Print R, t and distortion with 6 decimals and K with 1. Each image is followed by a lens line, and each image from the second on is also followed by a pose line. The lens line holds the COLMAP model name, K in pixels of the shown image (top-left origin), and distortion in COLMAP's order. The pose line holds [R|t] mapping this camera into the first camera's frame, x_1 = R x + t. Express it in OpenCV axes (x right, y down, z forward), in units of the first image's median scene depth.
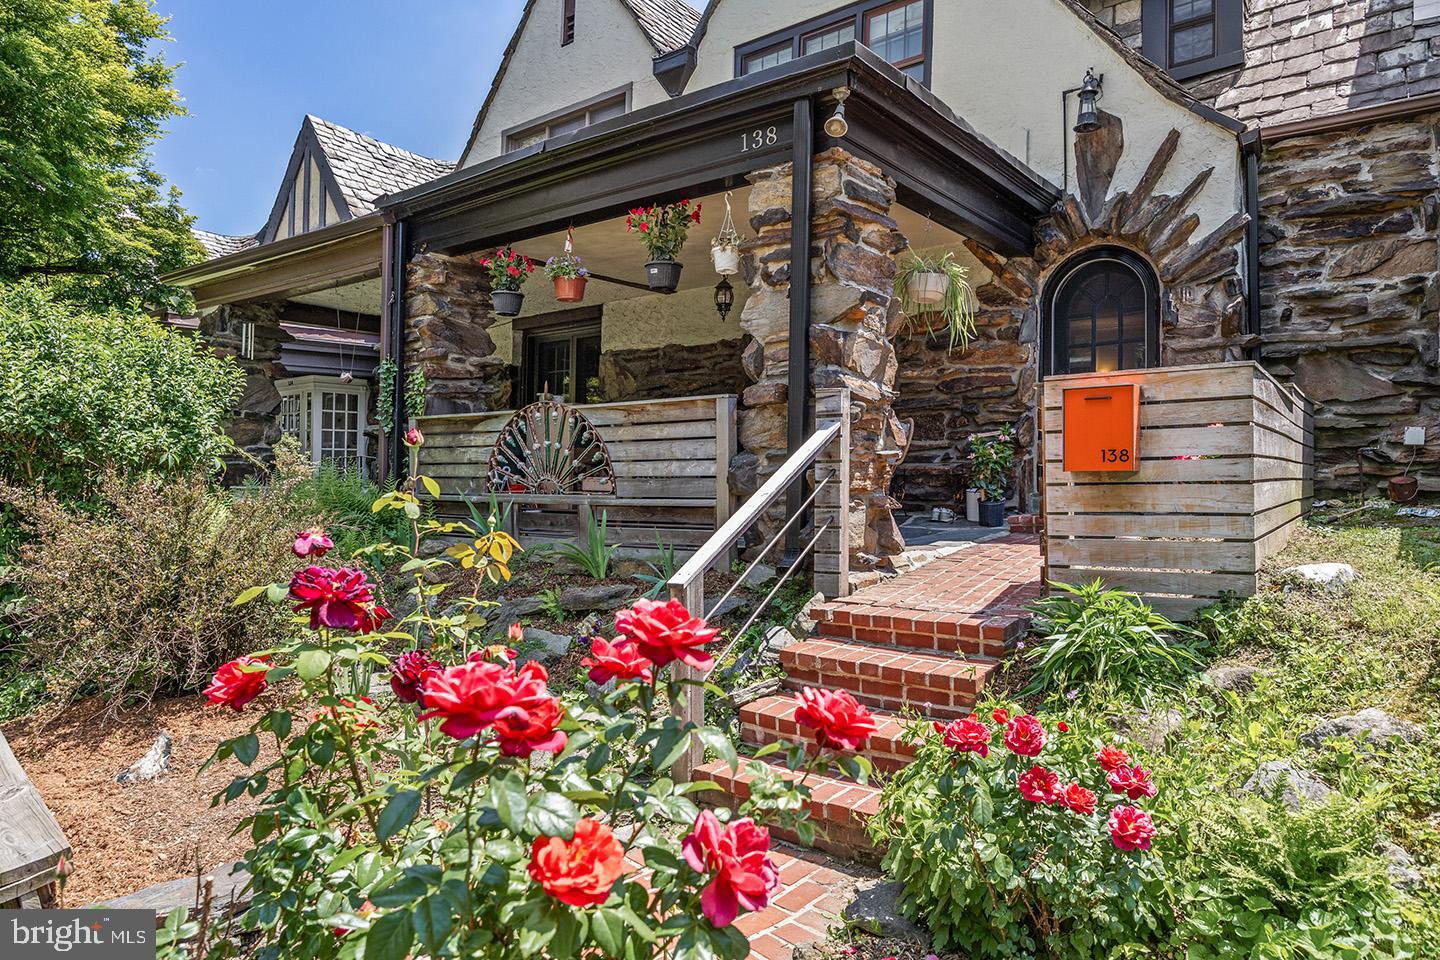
lens RADIAL K [[916.5, 0, 720.4], [0, 916.5, 470.1], [0, 0, 1]] dist [0.010279, 0.000677]
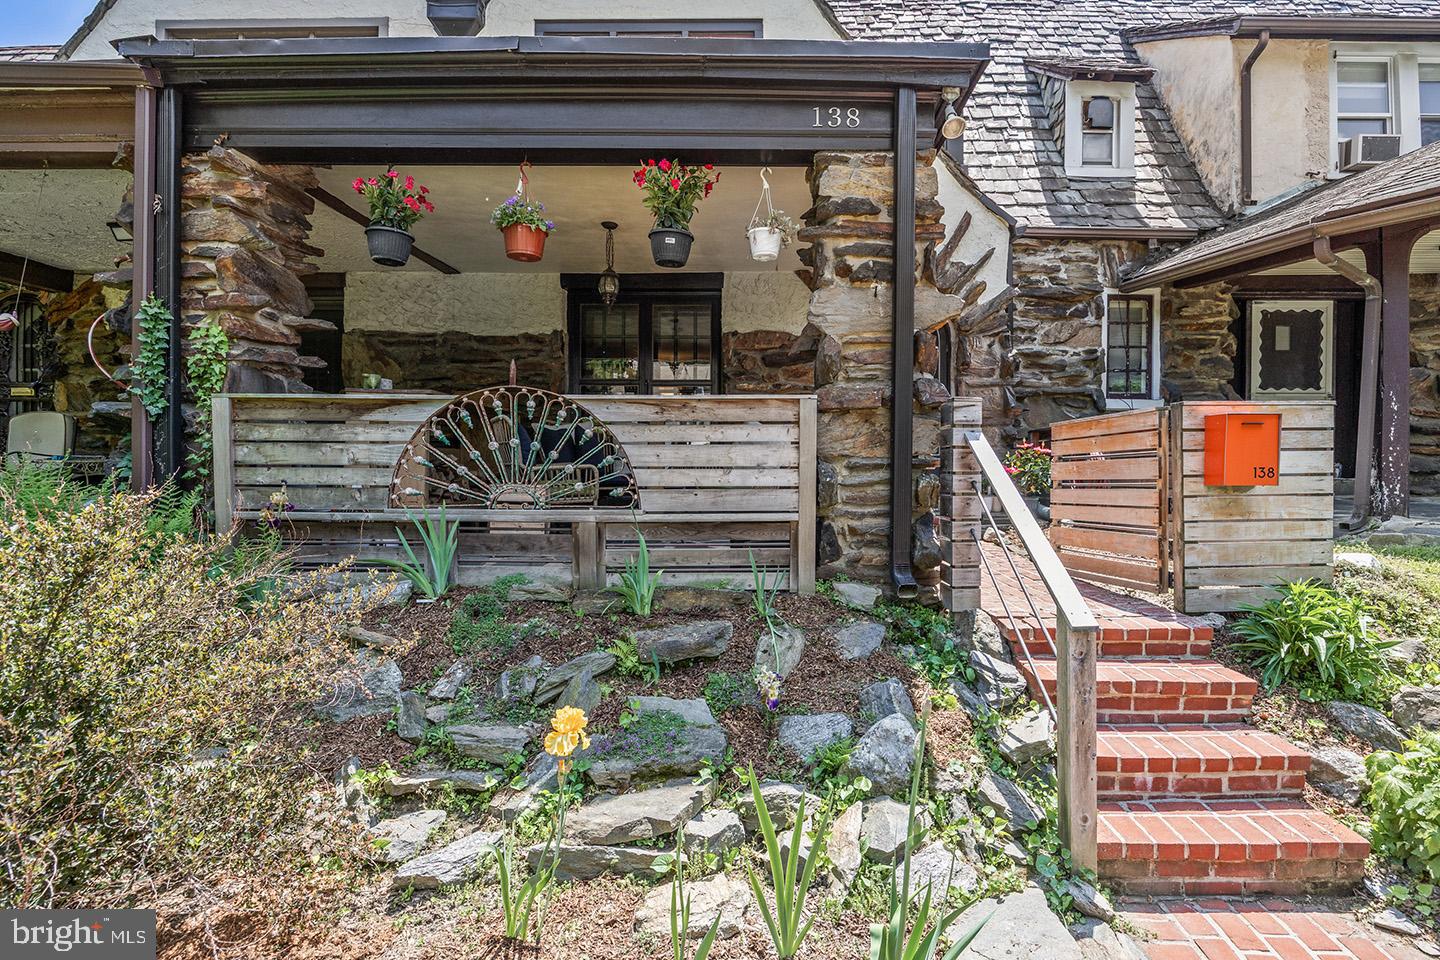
lens RADIAL K [[734.4, 0, 718.7], [0, 734.4, 489.7], [0, 0, 1]] dist [-0.007240, -0.000118]
pose [[0.788101, -0.007787, 0.615497, -0.422879], [-0.009580, 0.999644, 0.024914, -0.006333], [-0.615472, -0.025531, 0.787745, 0.410846]]
